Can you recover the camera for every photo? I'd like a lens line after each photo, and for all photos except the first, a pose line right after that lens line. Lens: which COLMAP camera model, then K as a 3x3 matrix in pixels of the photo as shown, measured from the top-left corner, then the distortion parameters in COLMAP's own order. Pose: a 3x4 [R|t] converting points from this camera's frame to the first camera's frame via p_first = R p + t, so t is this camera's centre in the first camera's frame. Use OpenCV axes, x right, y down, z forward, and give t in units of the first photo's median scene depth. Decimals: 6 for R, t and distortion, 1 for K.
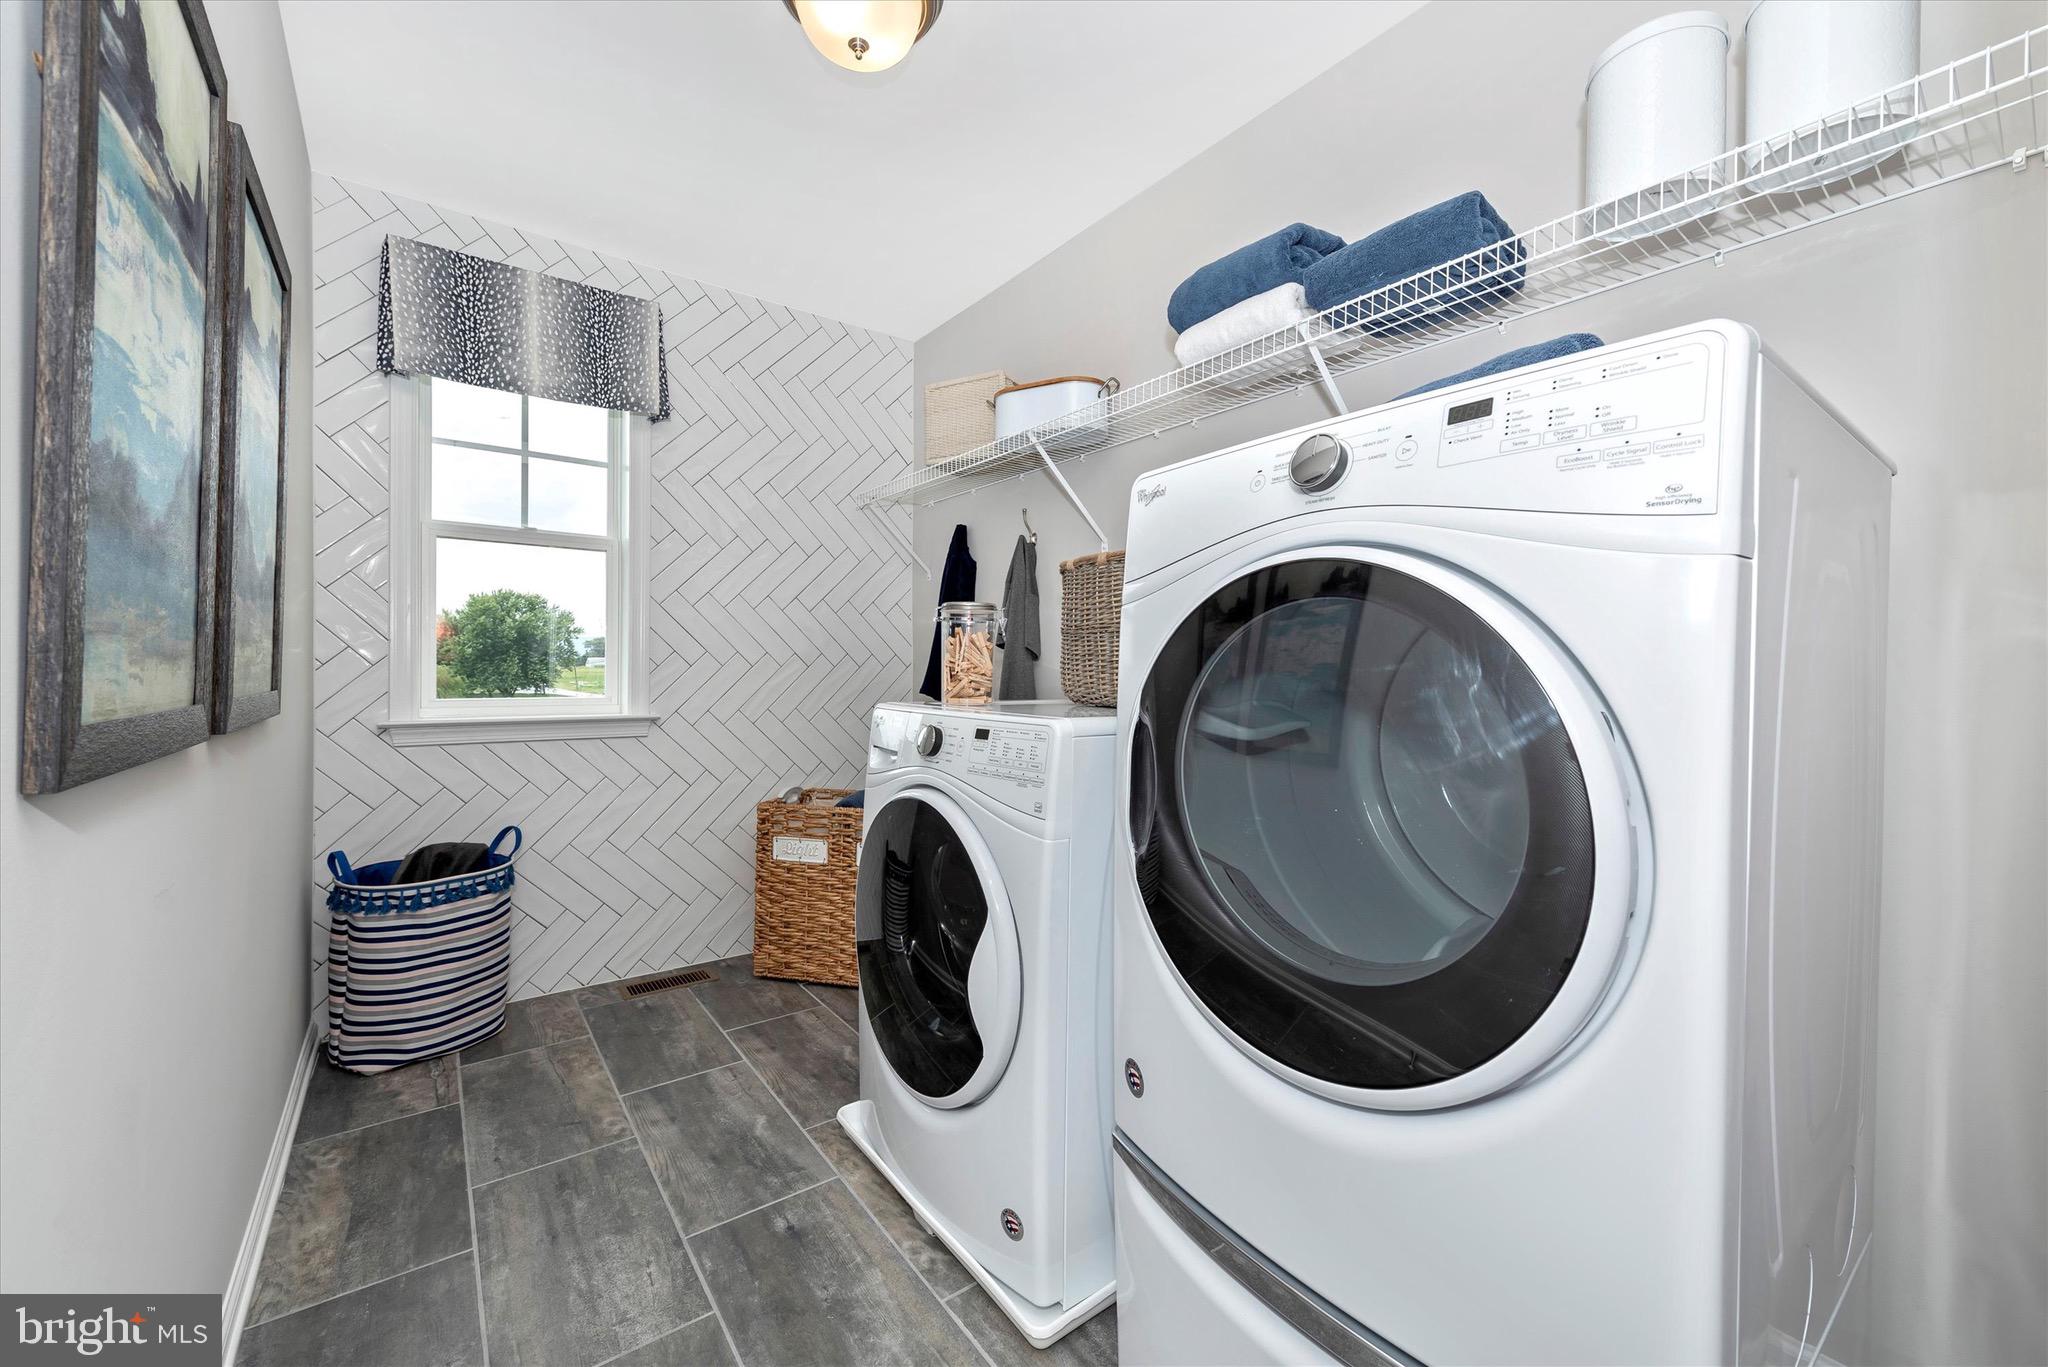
lens RADIAL K [[807.7, 0, 1019.2], [0, 807.7, 672.3], [0, 0, 1]] dist [0.012001, -0.004474]
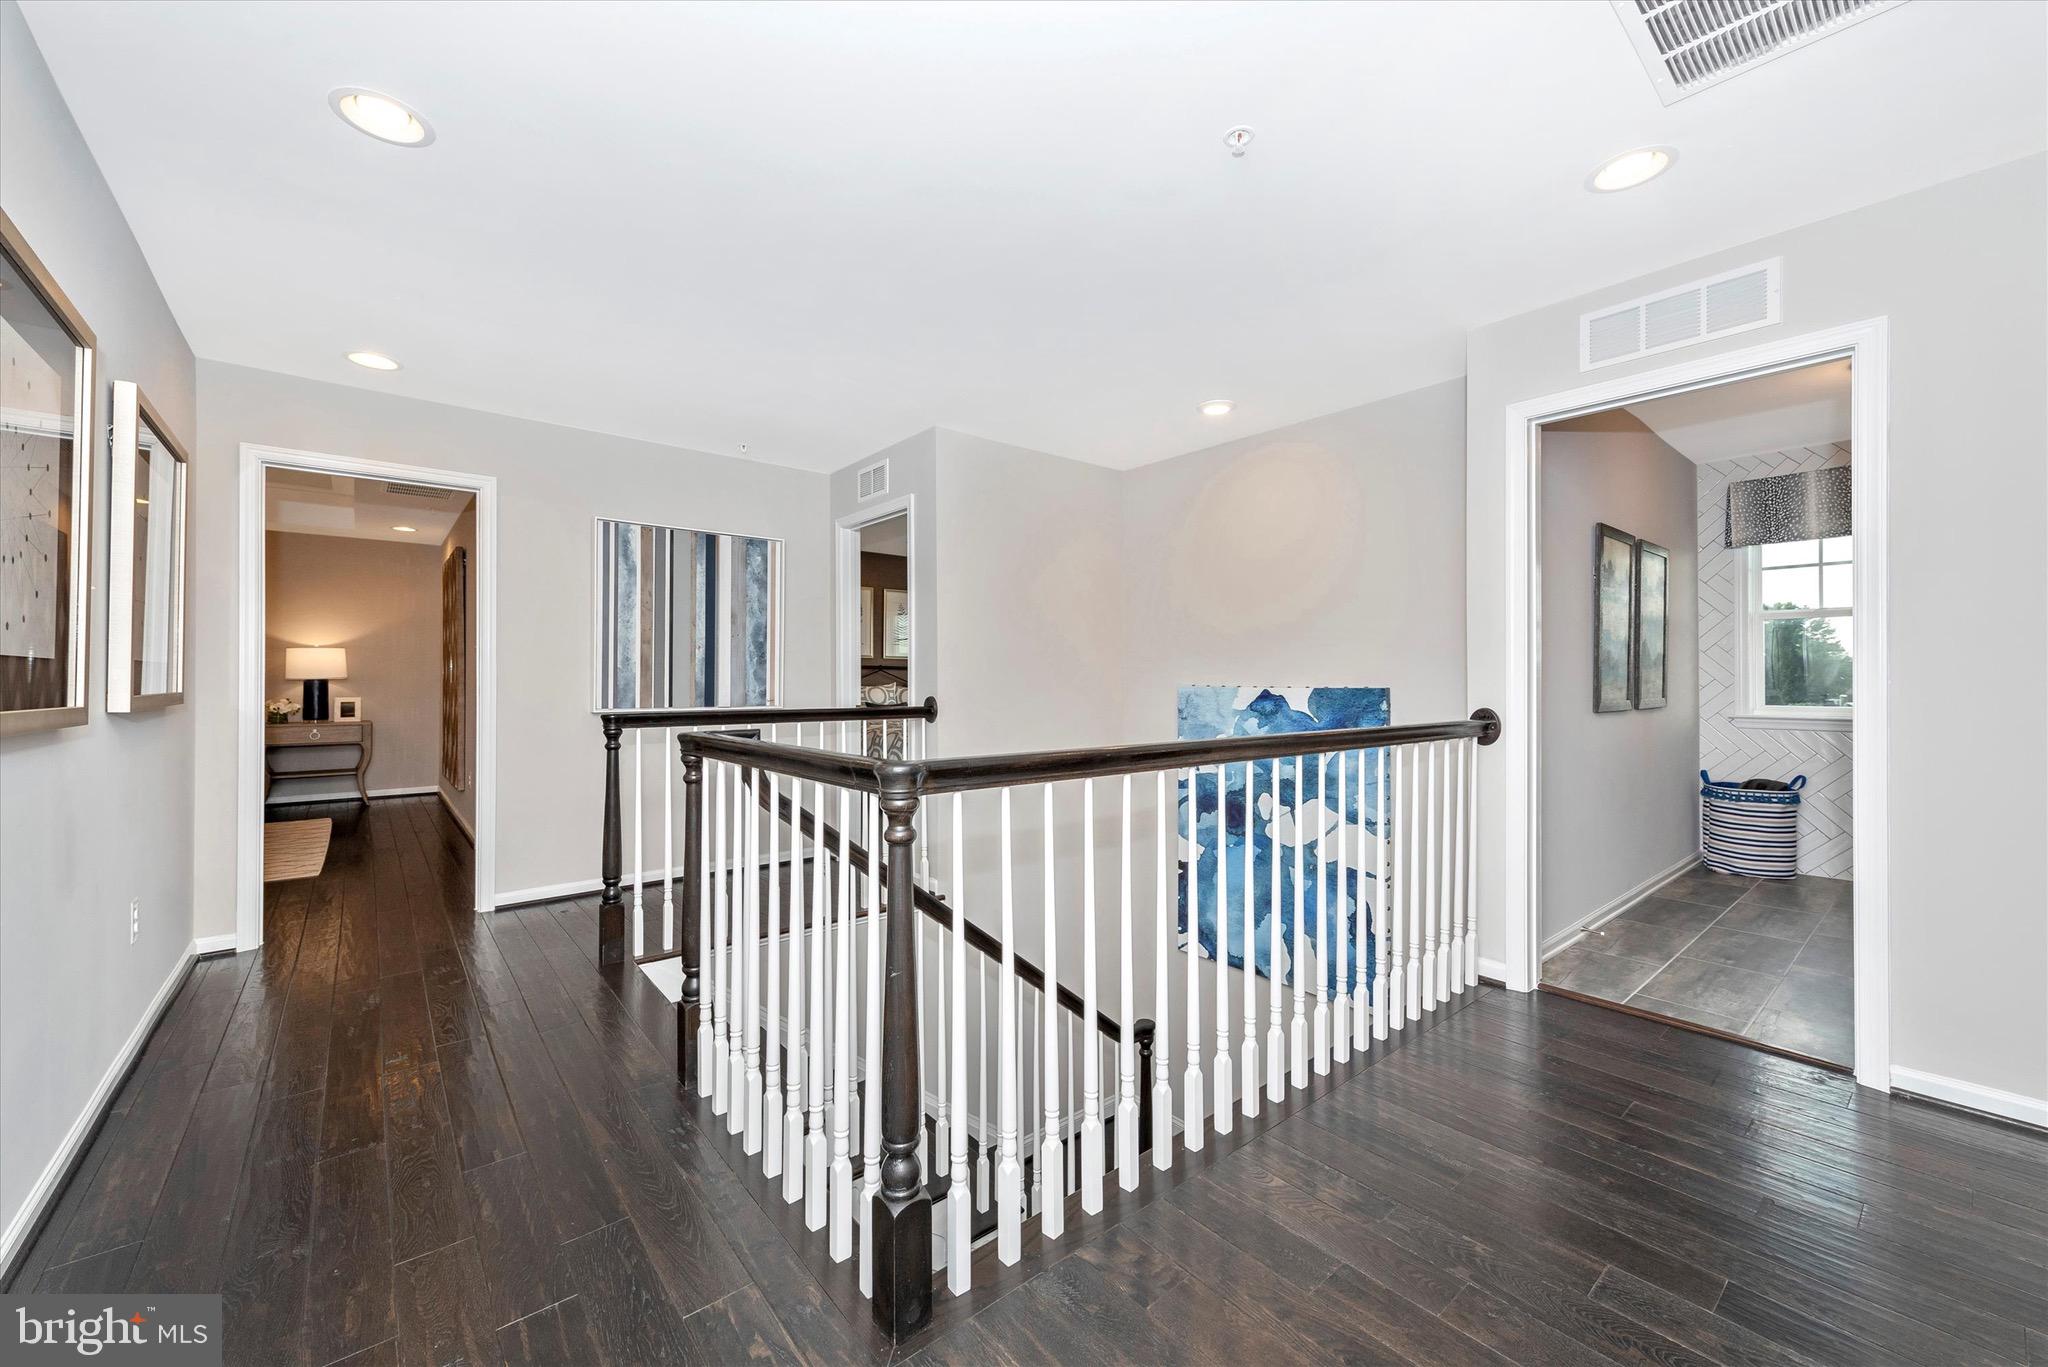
lens RADIAL K [[807.7, 0, 1019.5], [0, 807.7, 680.5], [0, 0, 1]] dist [0.012001, -0.004474]
pose [[0.060849, -0.015691, -0.998024, 1.169573], [0.004709, 0.999870, -0.015433, -0.006359], [0.998136, -0.003761, 0.060915, -0.933132]]
